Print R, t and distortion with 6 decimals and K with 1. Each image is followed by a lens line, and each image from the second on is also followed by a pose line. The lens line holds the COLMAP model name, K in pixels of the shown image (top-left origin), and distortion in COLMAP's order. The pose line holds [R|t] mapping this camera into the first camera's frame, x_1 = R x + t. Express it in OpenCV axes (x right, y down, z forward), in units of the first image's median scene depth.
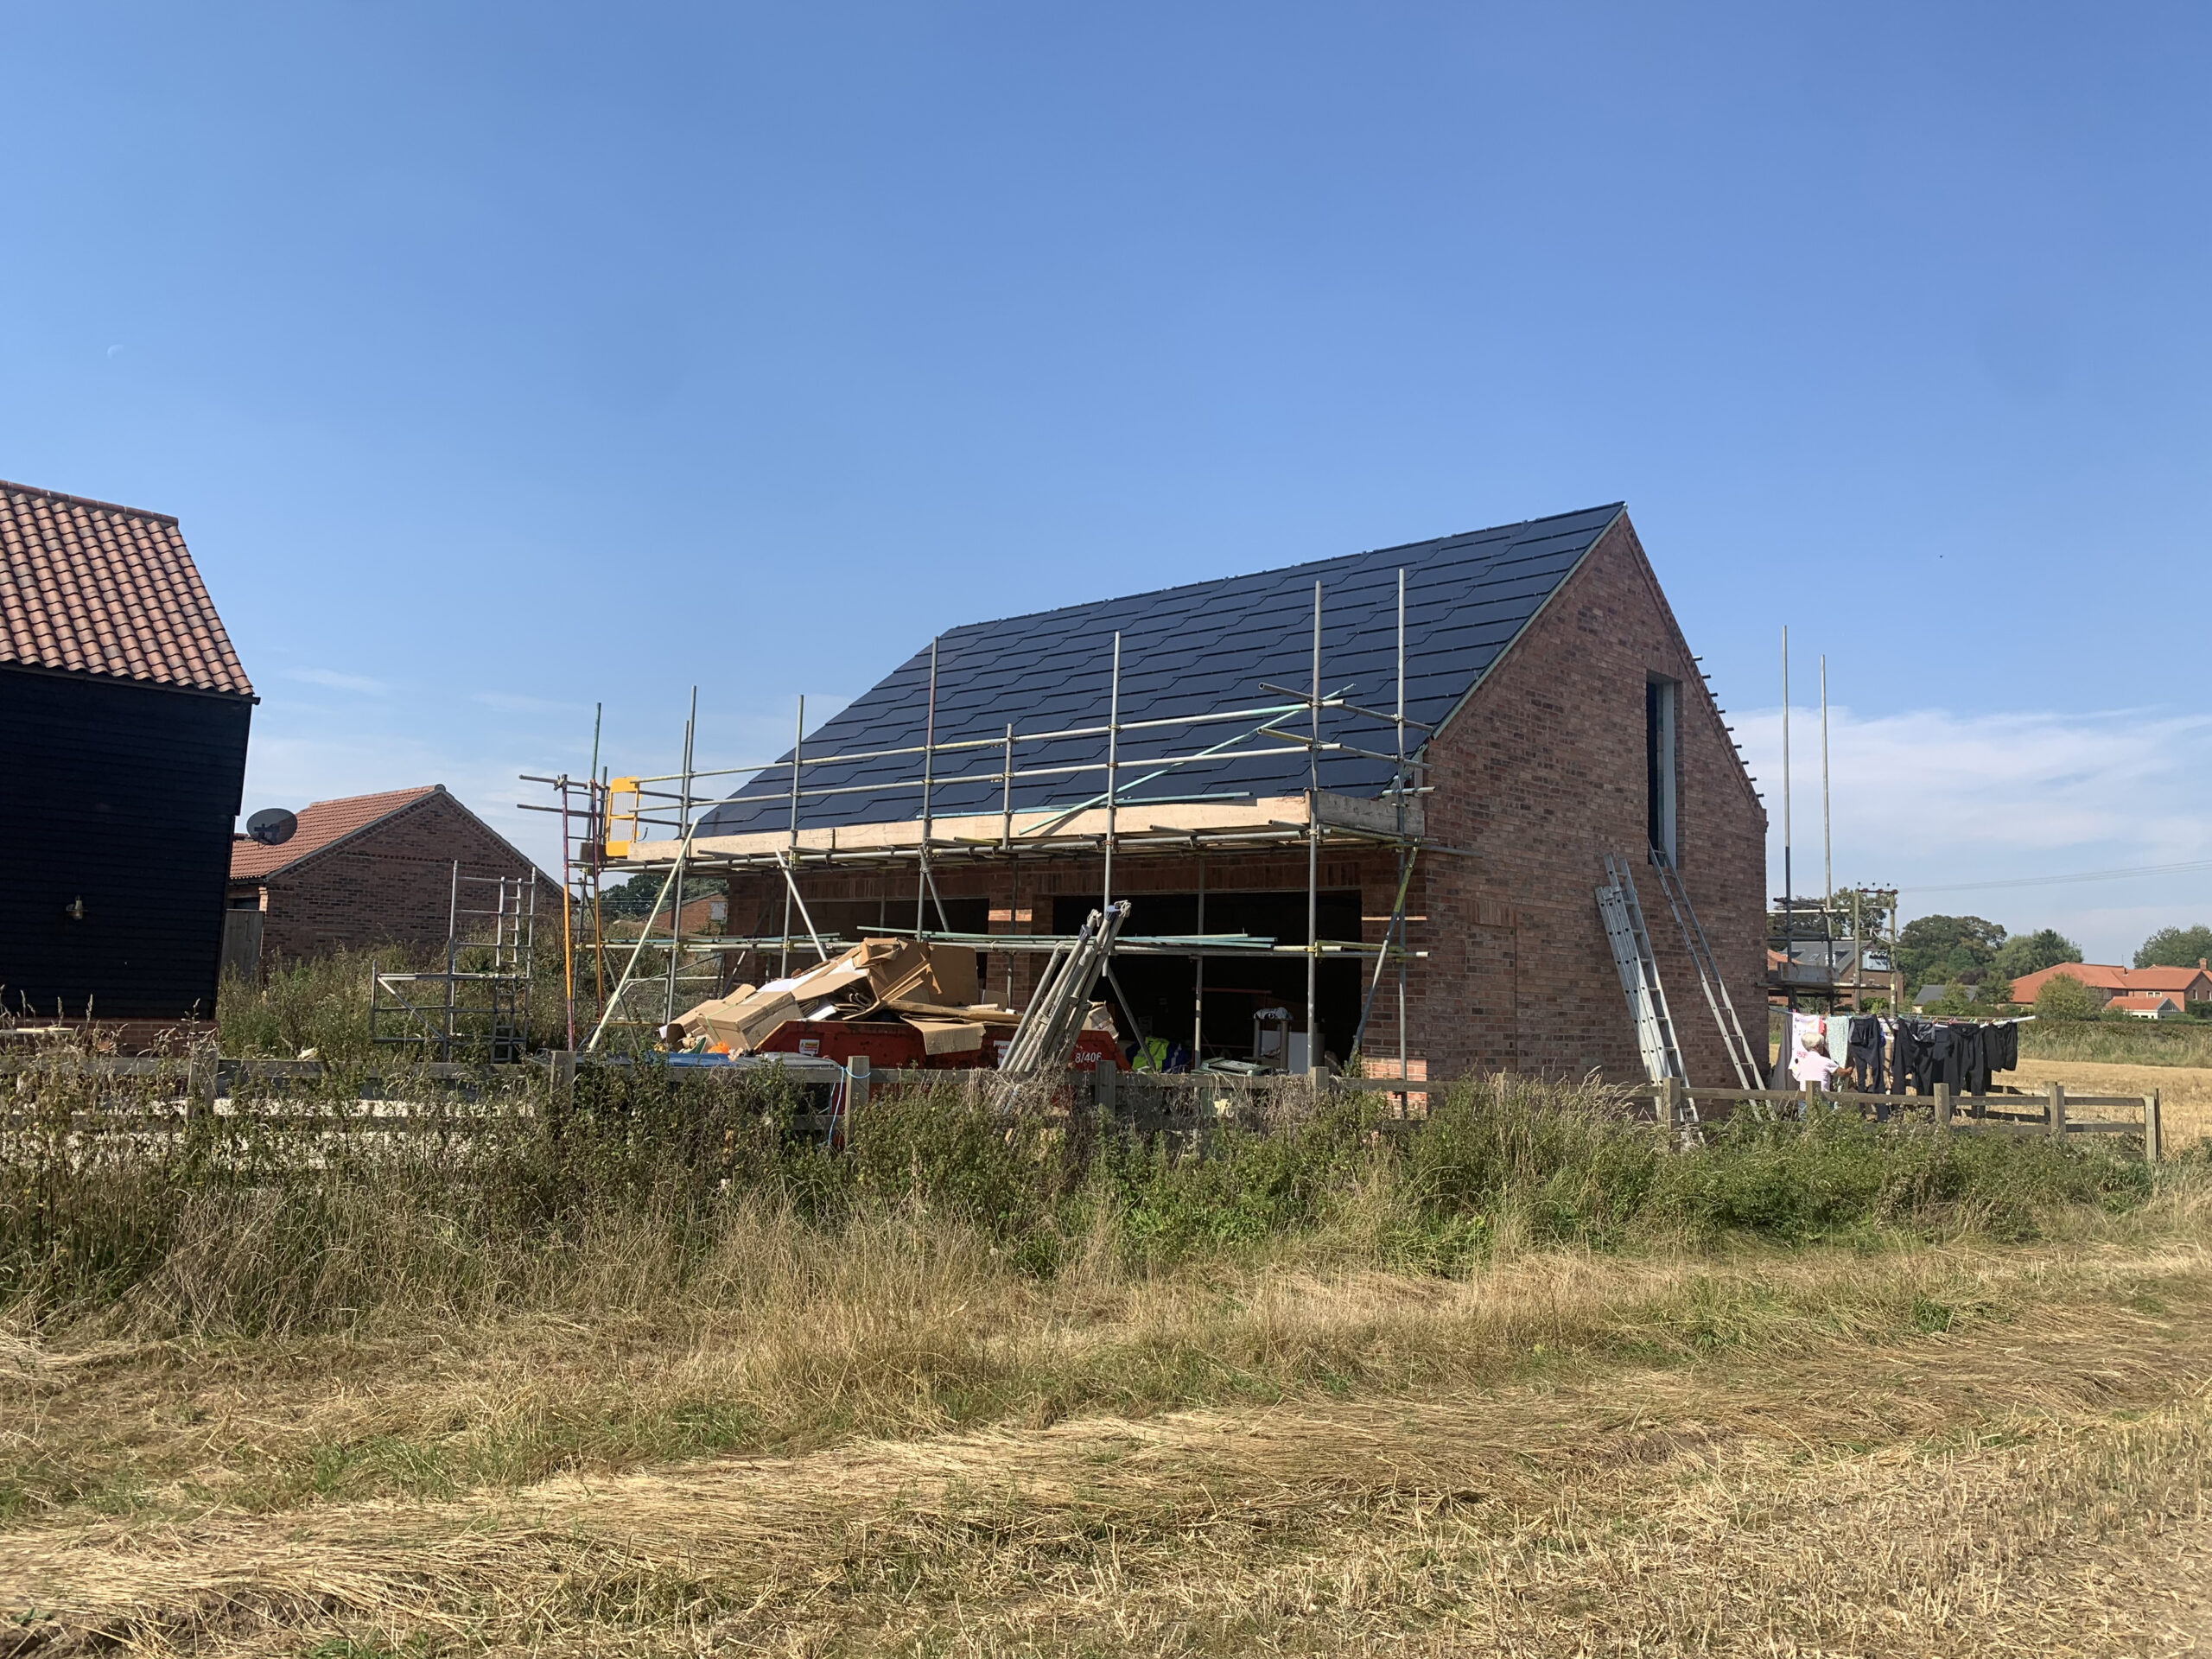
lens RADIAL K [[1661.6, 0, 1108.2], [0, 1661.6, 786.9], [0, 0, 1]] dist [0.062711, -0.000513]
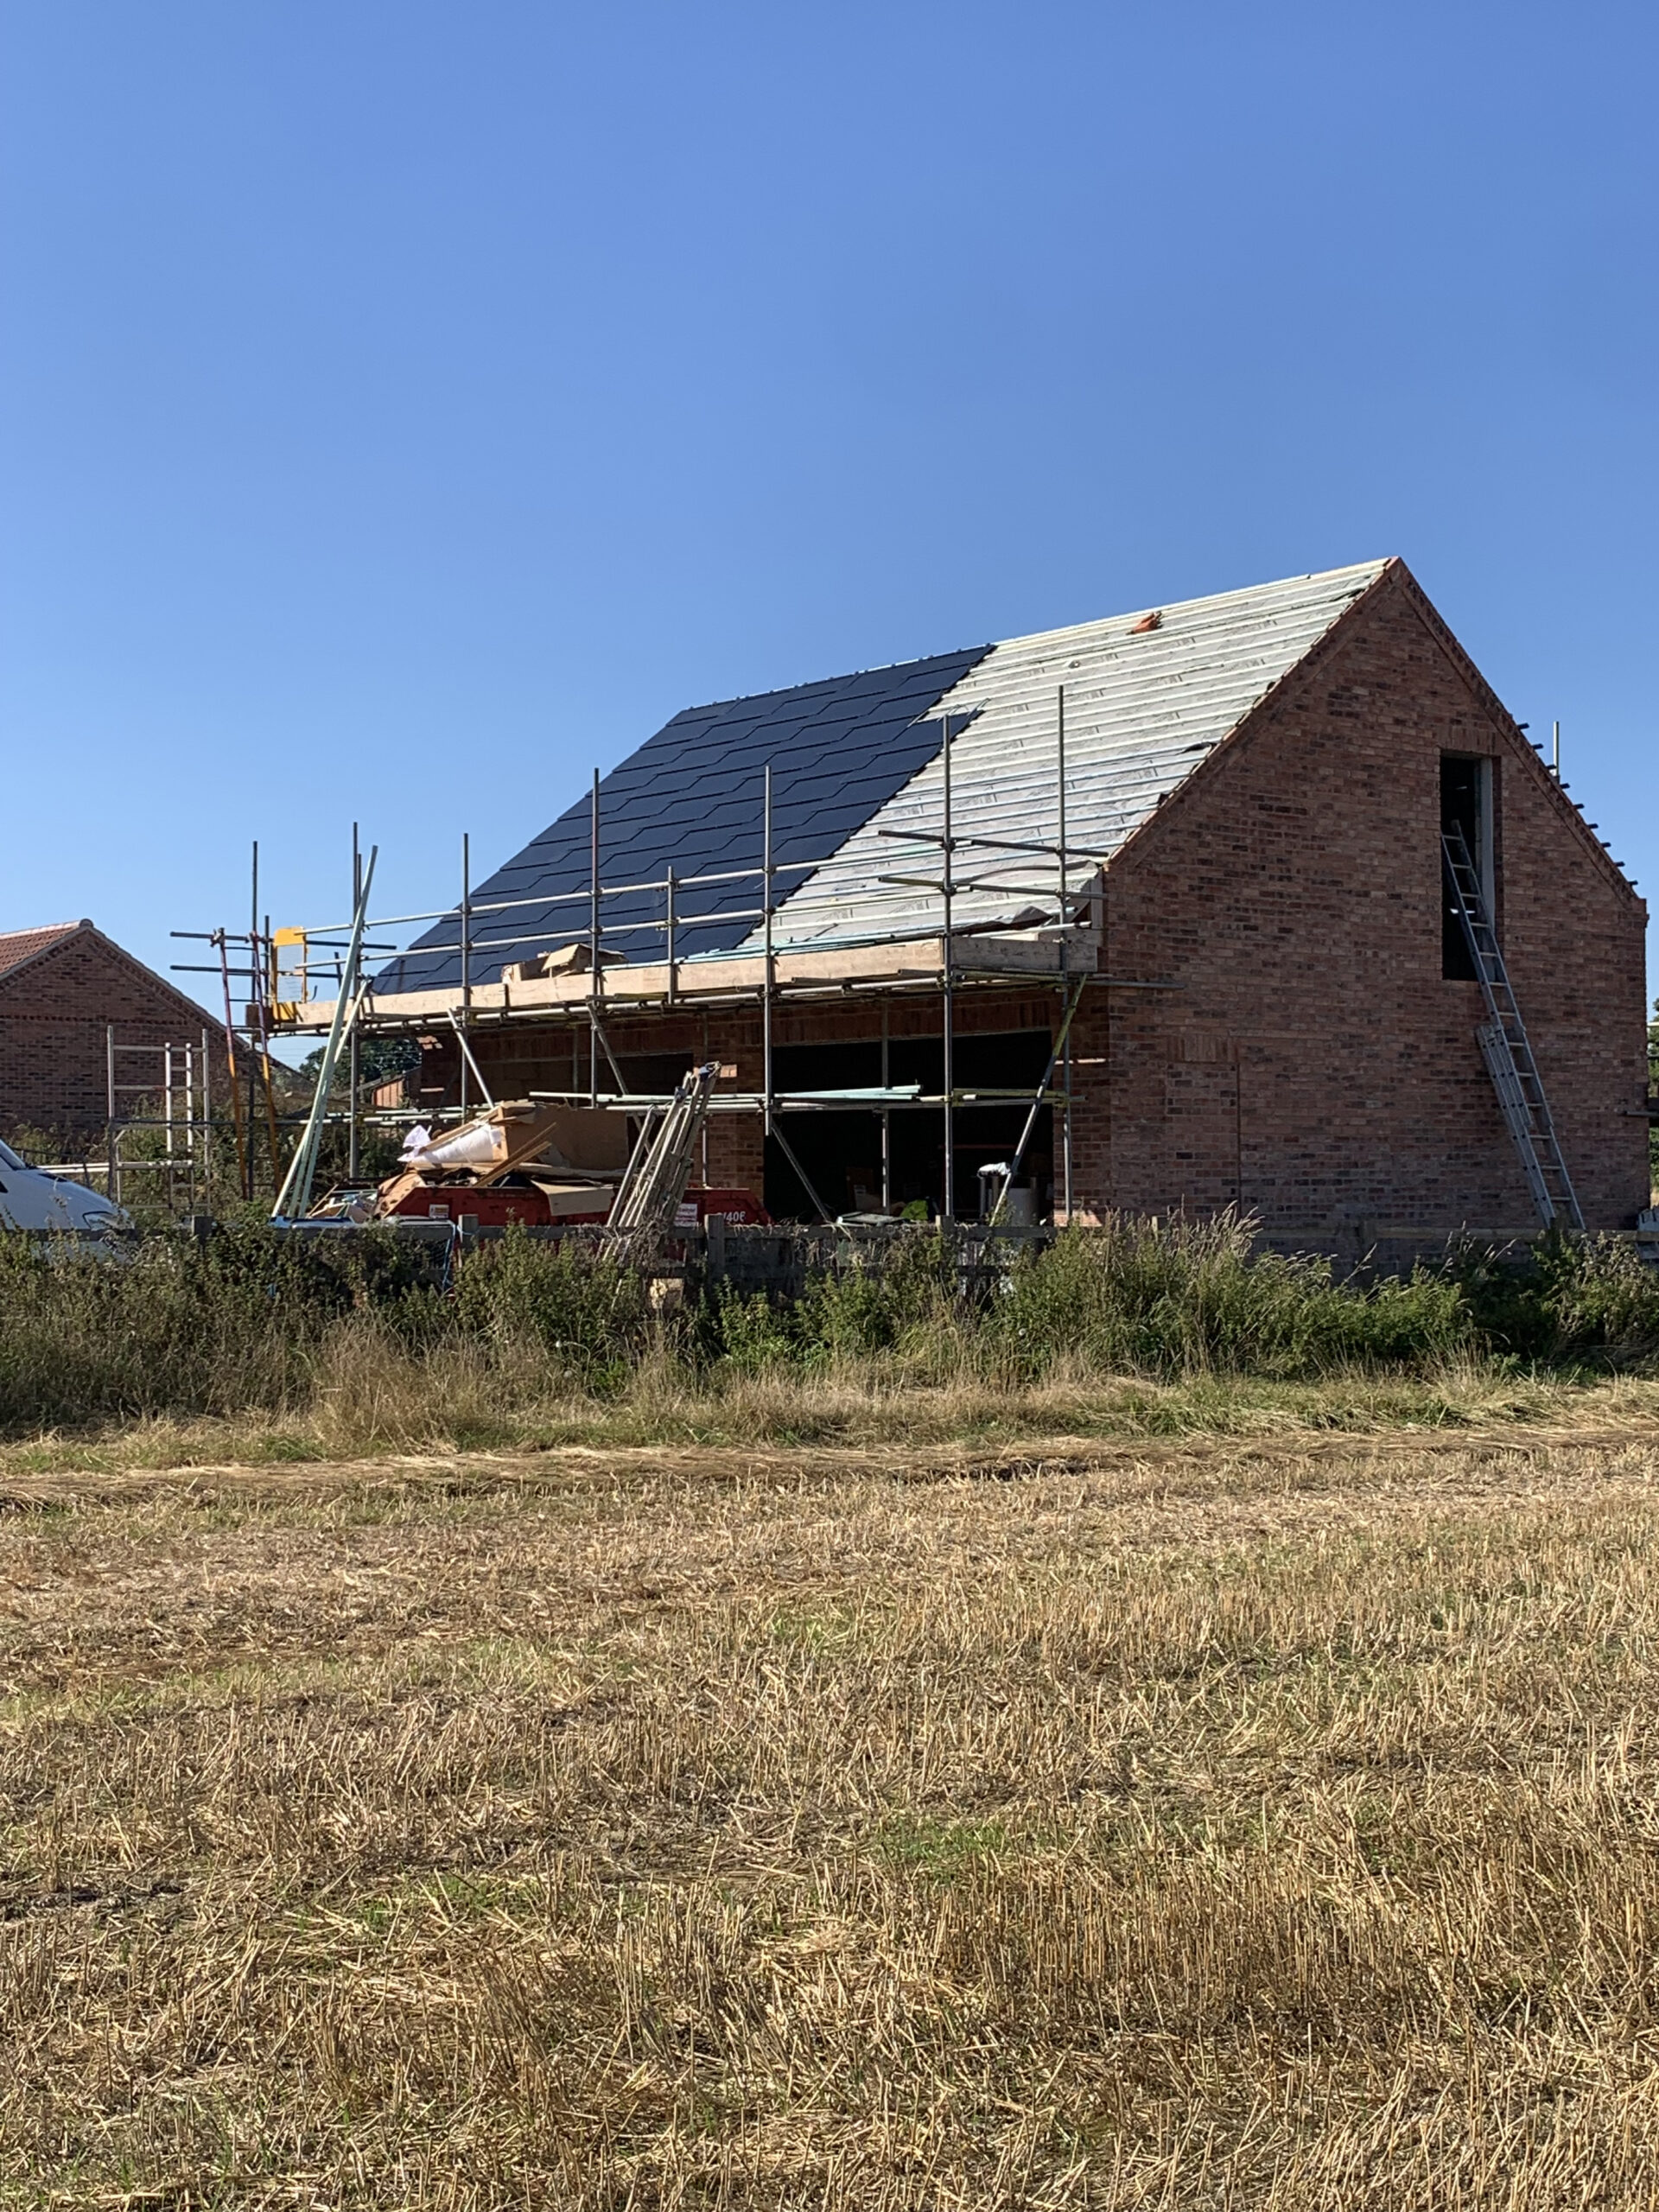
lens RADIAL K [[2829.7, 0, 829.5], [0, 2829.7, 1106.0], [0, 0, 1]] dist [0.032100, 0.022166]
pose [[0.991241, -0.040777, -0.125610, 0.198845], [0.052929, 0.994071, 0.094982, -0.045664], [0.120992, -0.100798, 0.987522, -0.497715]]
